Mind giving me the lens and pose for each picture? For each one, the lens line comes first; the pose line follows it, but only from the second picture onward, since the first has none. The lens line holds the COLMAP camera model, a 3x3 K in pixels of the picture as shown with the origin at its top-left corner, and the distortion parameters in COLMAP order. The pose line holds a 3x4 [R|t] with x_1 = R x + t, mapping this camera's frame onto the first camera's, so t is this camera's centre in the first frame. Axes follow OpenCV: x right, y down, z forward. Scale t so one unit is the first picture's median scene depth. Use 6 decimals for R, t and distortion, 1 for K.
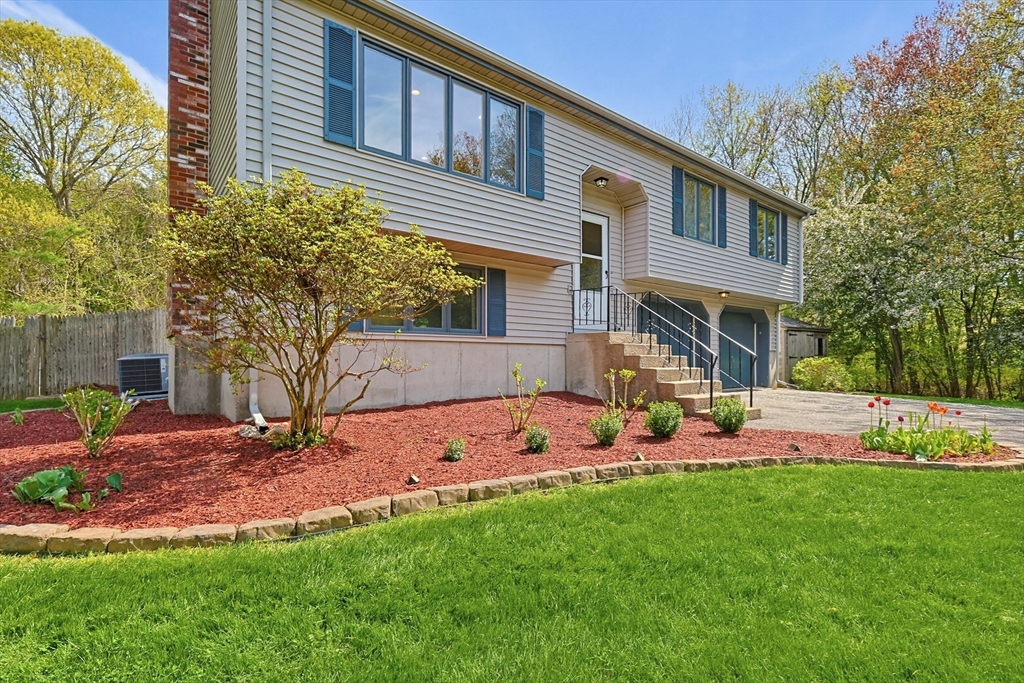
lens RADIAL K [[474.0, 0, 510.4], [0, 474.0, 345.4], [0, 0, 1]] dist [0.000762, -0.000559]
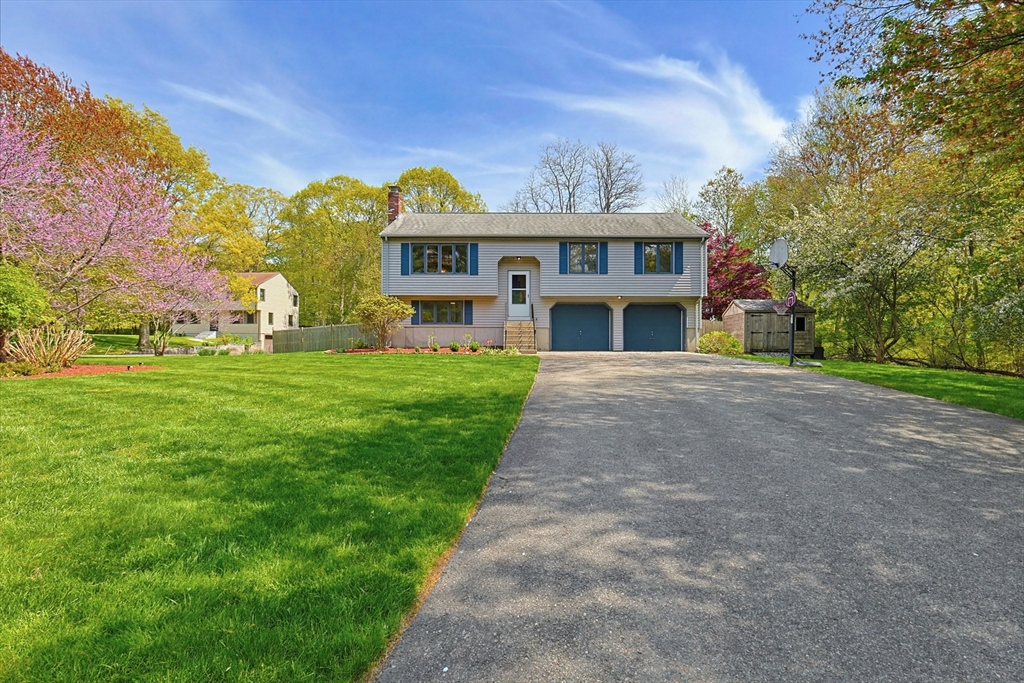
lens RADIAL K [[474.0, 0, 509.0], [0, 474.0, 339.2], [0, 0, 1]] dist [0.000762, -0.000559]
pose [[0.766754, -0.010965, -0.641847, 1.663476], [0.012637, 0.999918, -0.001986, 0.064592], [0.641817, -0.006588, 0.766830, -0.845316]]
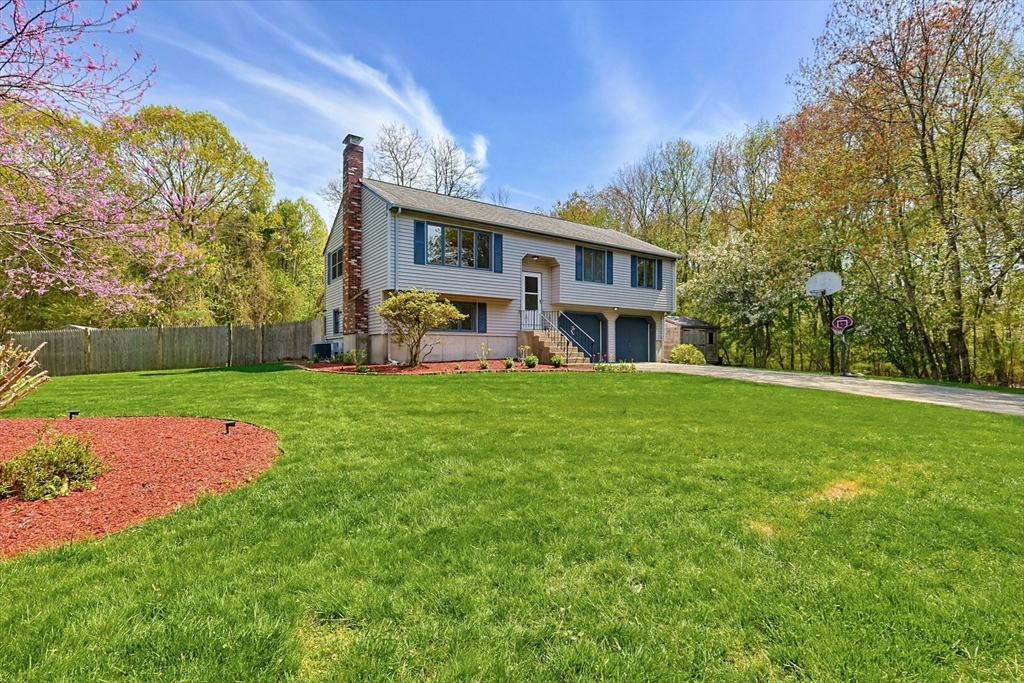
lens RADIAL K [[474.0, 0, 508.2], [0, 474.0, 345.3], [0, 0, 1]] dist [0.000762, -0.000559]
pose [[0.997760, -0.001784, -0.066870, 0.210244], [0.002599, 0.999923, 0.012099, 0.010421], [0.066843, -0.012245, 0.997688, -1.067019]]
